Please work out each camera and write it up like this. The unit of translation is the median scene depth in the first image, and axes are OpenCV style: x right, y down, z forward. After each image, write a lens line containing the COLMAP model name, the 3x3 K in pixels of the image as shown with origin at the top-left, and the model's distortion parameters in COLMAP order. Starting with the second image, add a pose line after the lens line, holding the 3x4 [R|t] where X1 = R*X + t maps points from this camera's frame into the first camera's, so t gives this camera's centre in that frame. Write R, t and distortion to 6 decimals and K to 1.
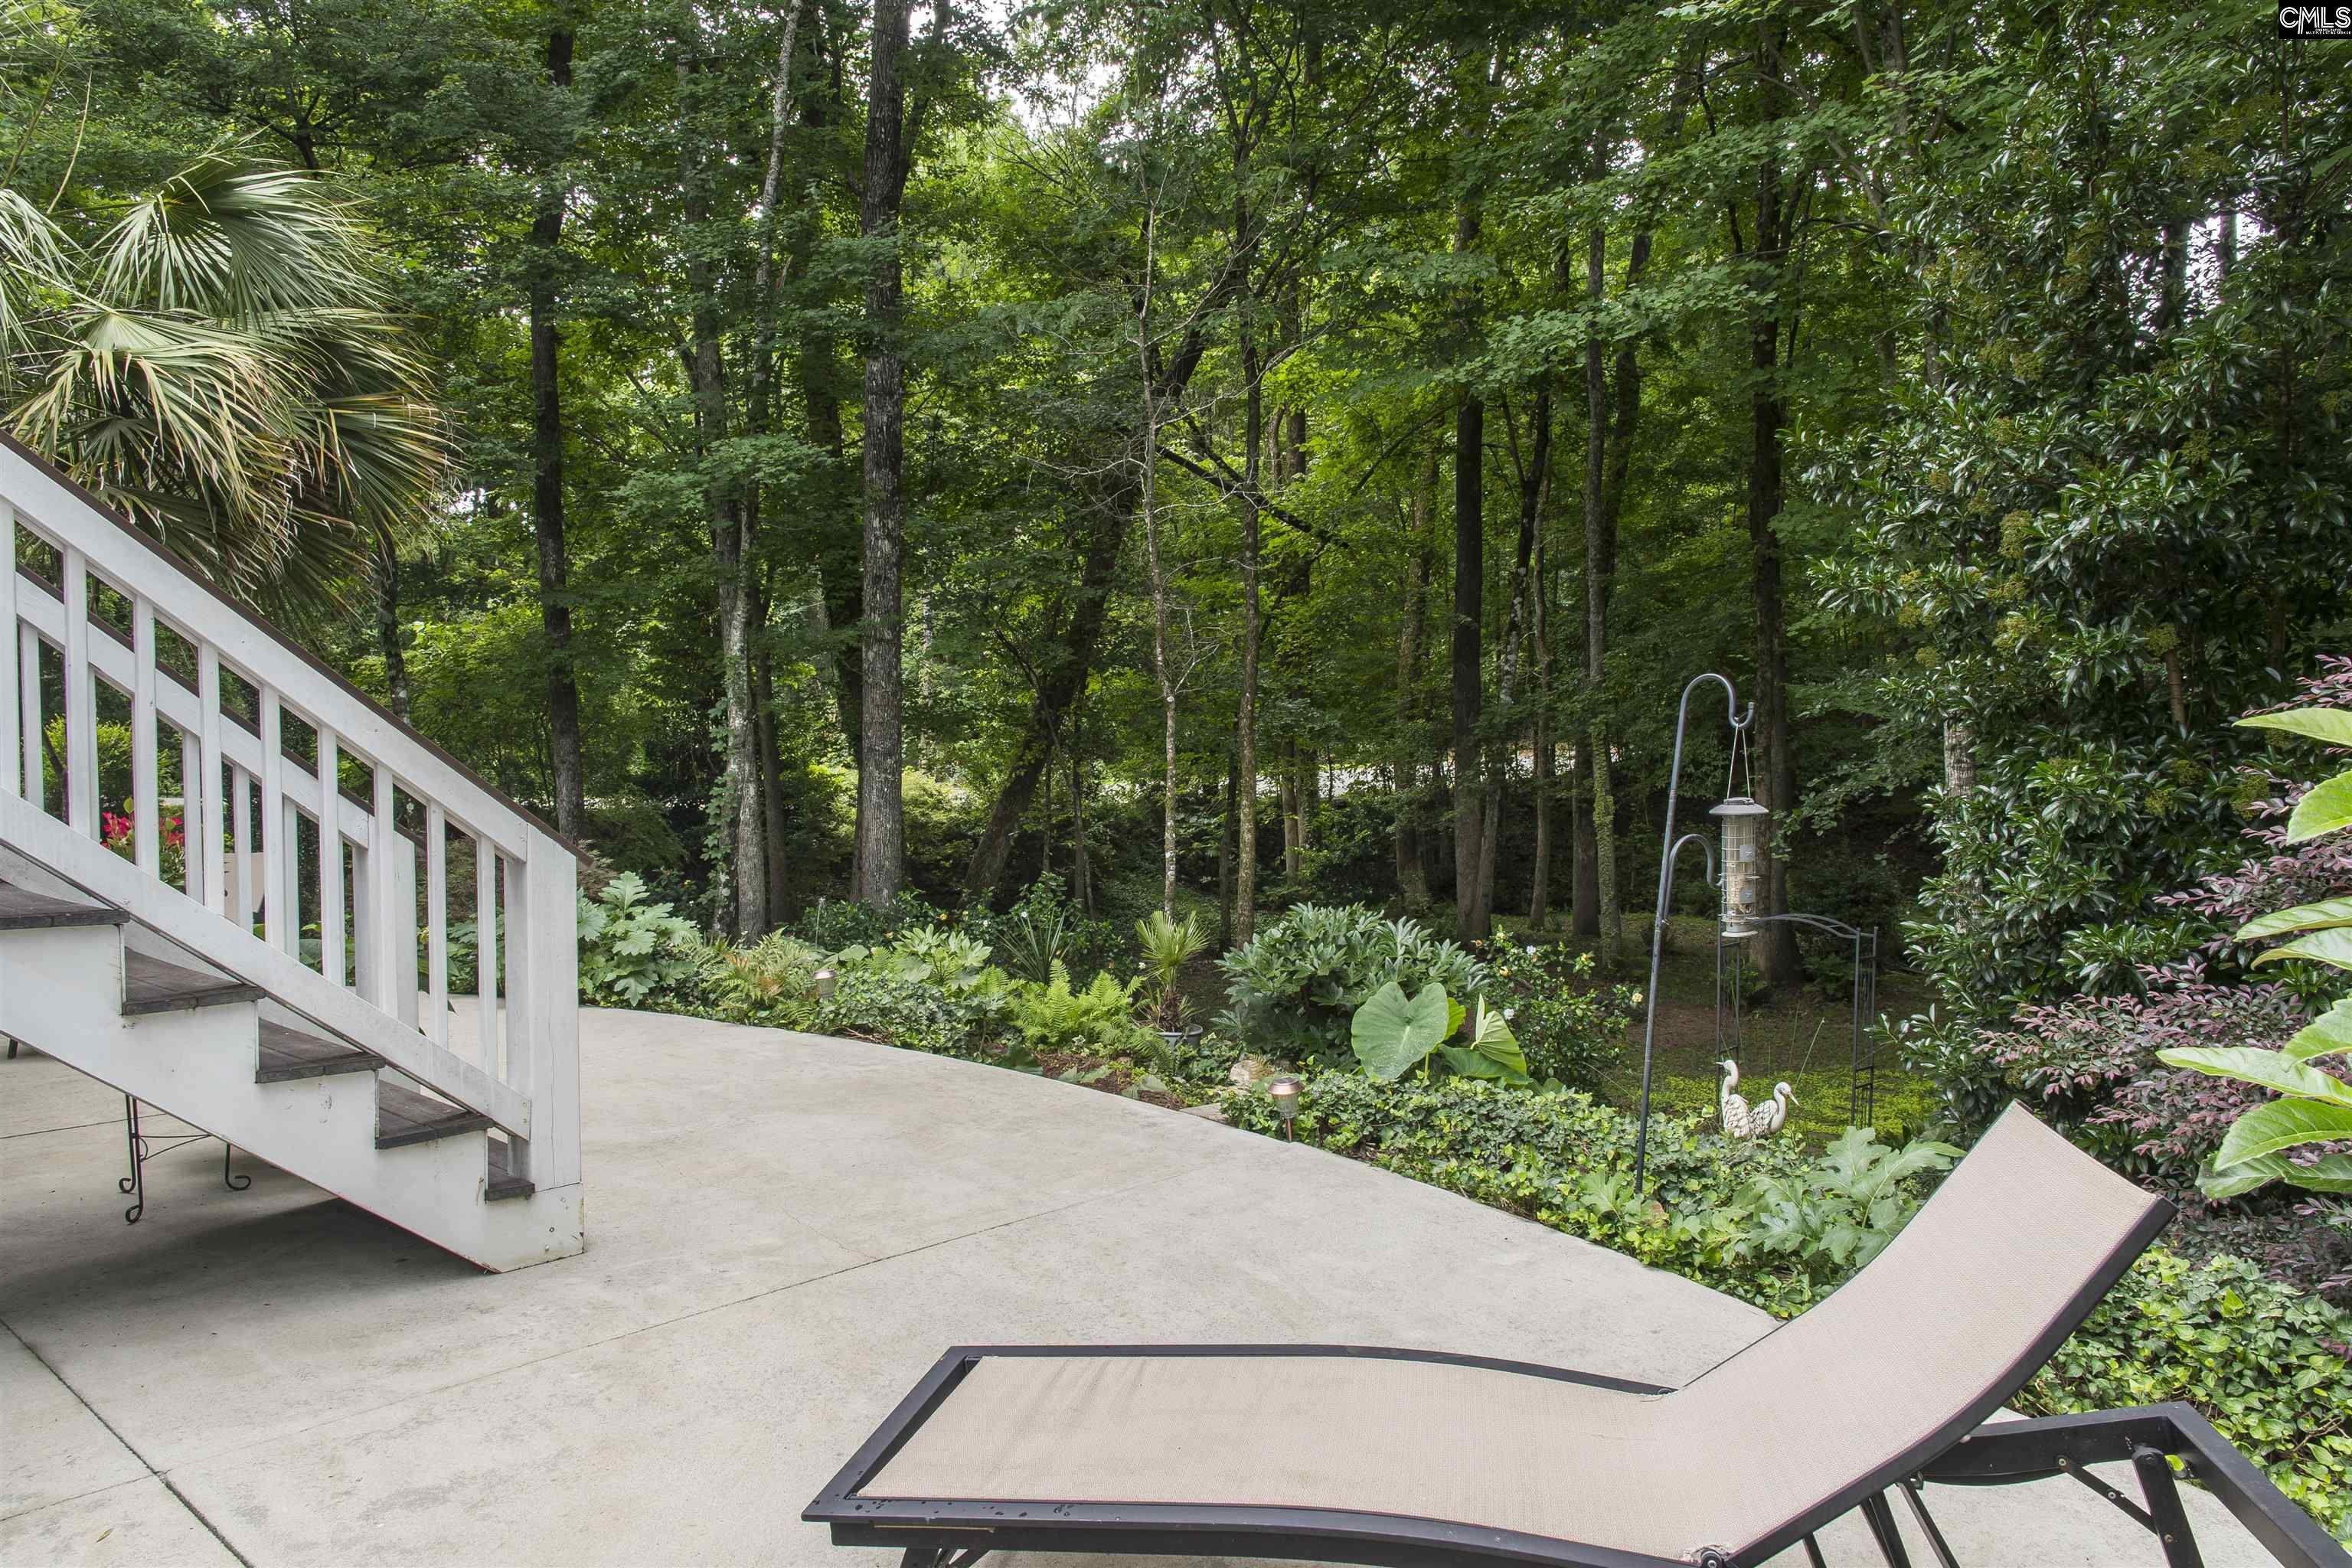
lens RADIAL K [[1606.5, 0, 1176.5], [0, 1606.5, 781.6], [0, 0, 1]] dist [0.020605, -0.000050]
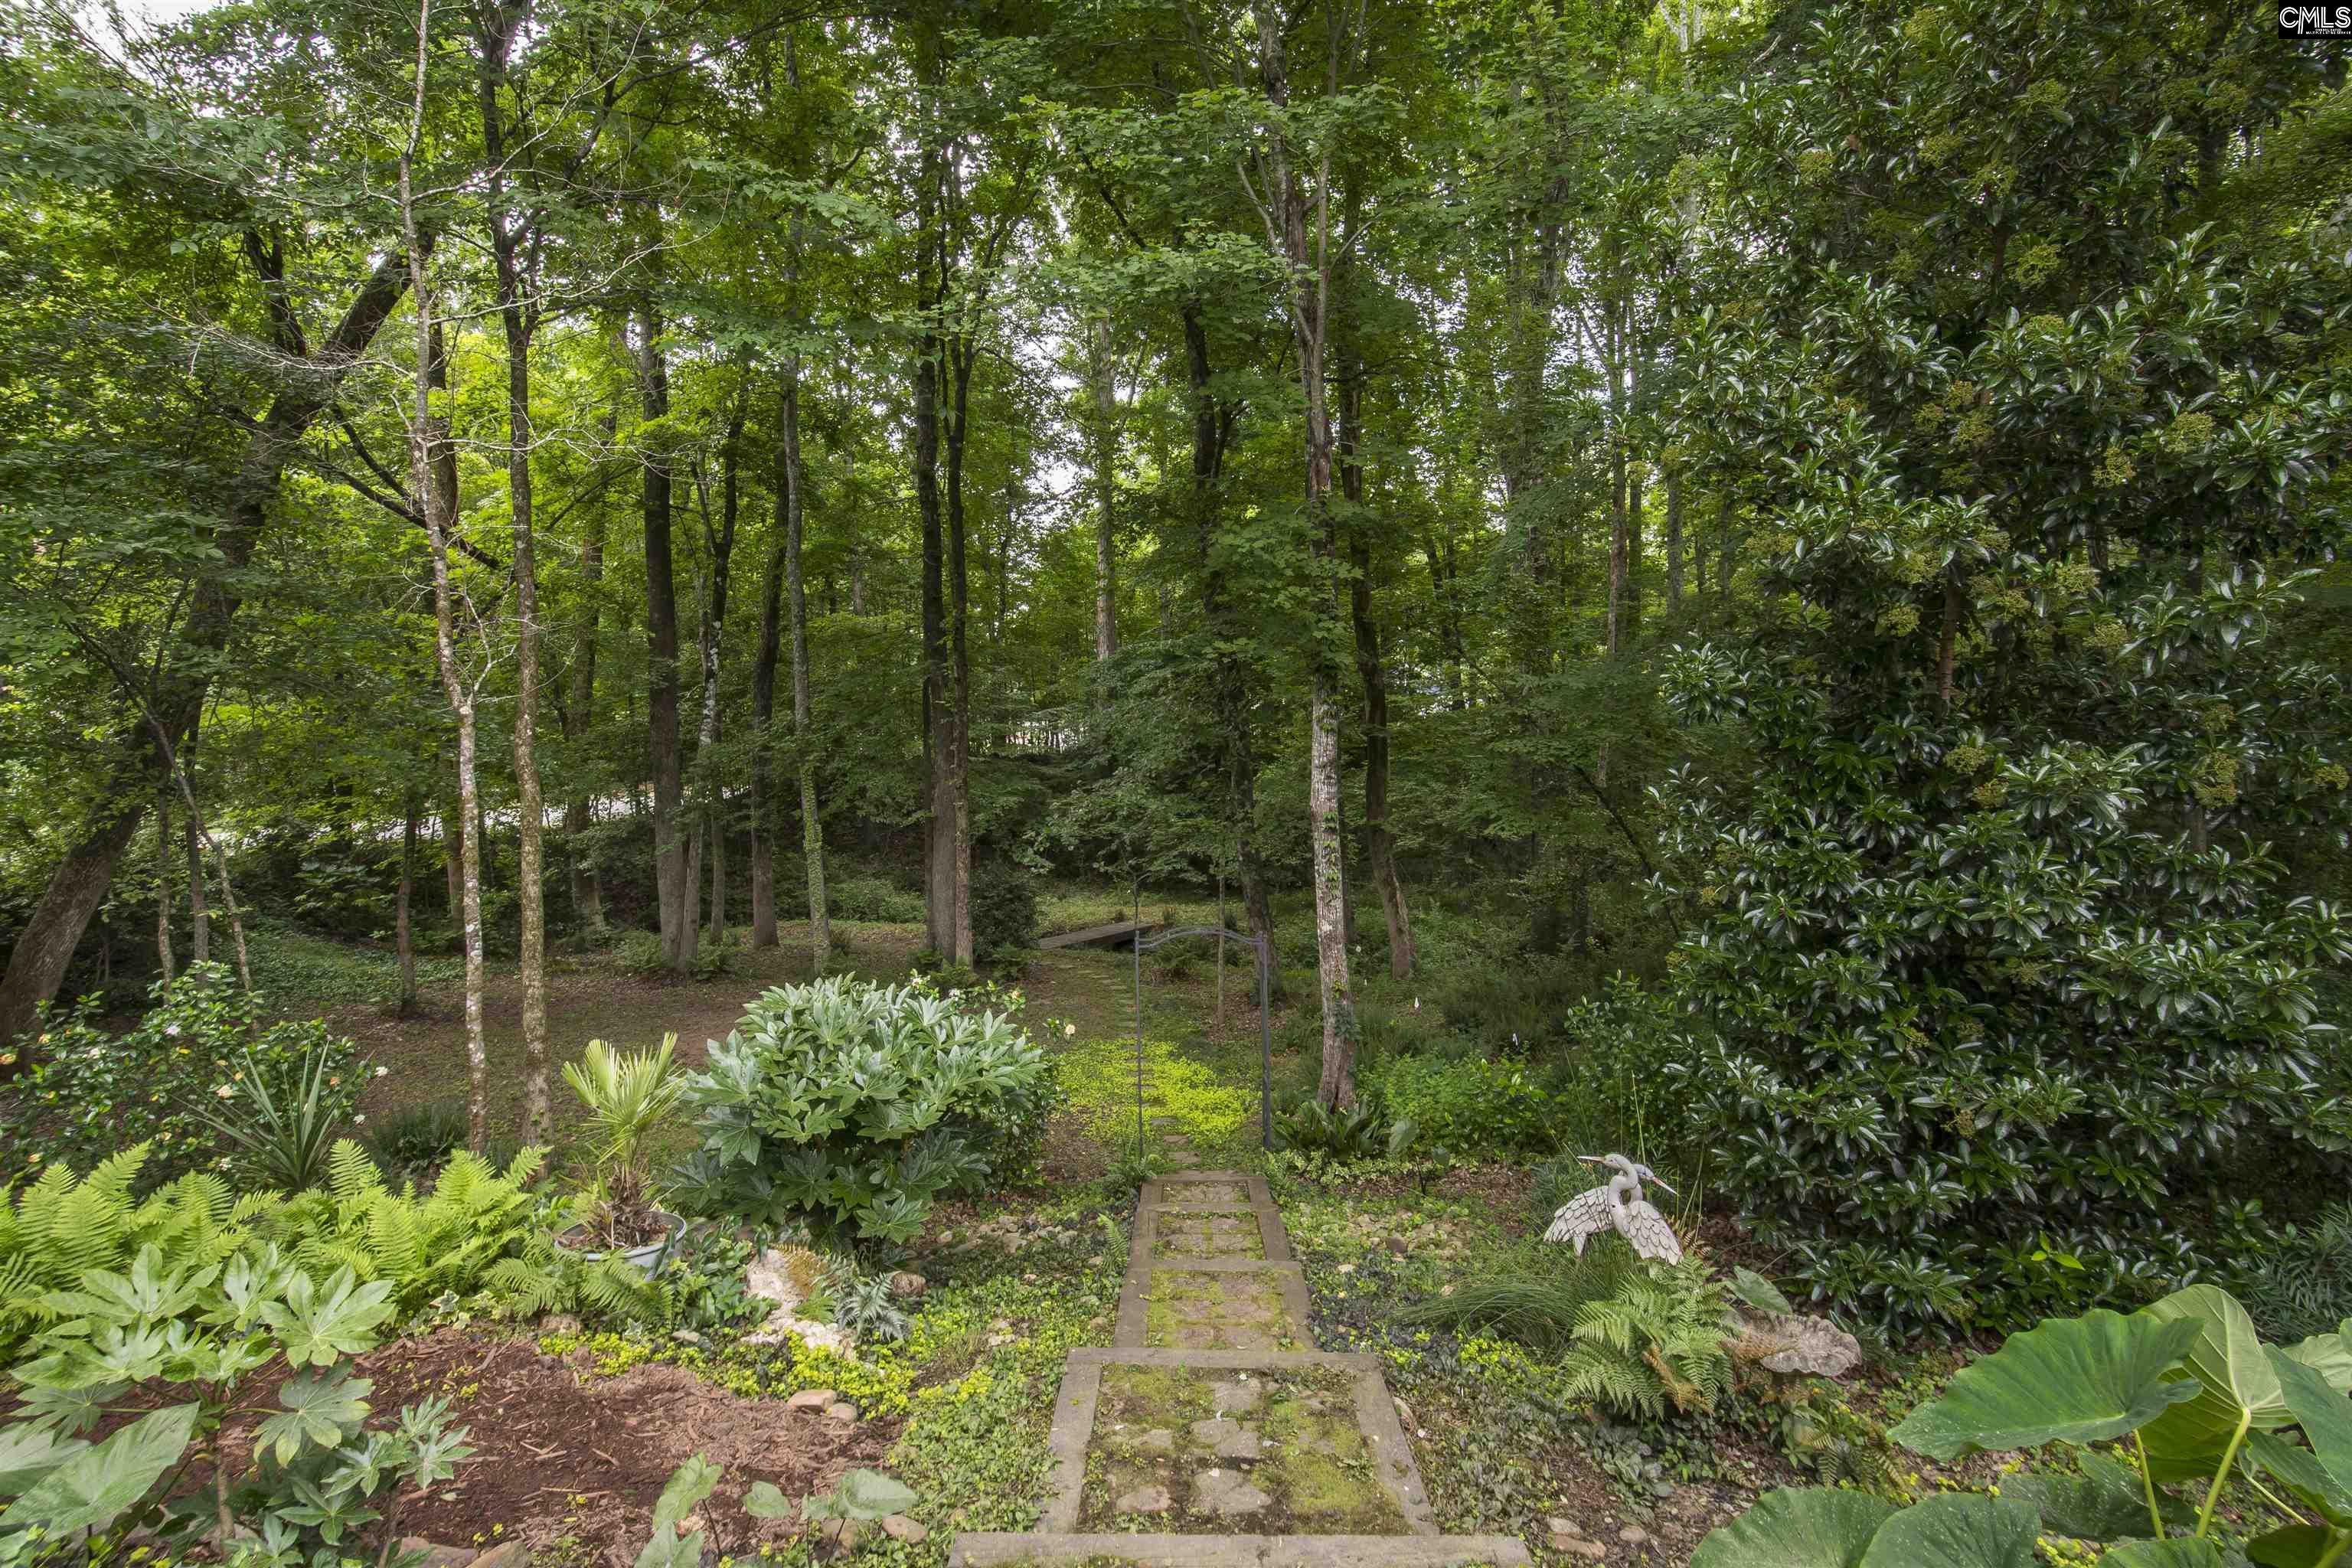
lens RADIAL K [[1102.2, 0, 1171.6], [0, 1102.2, 794.0], [0, 0, 1]] dist [0.001014, 0.000265]
pose [[0.755922, -0.023524, 0.654239, -0.048488], [0.034826, 0.999384, -0.004305, -0.000559], [-0.653735, 0.026038, 0.756276, 0.232332]]
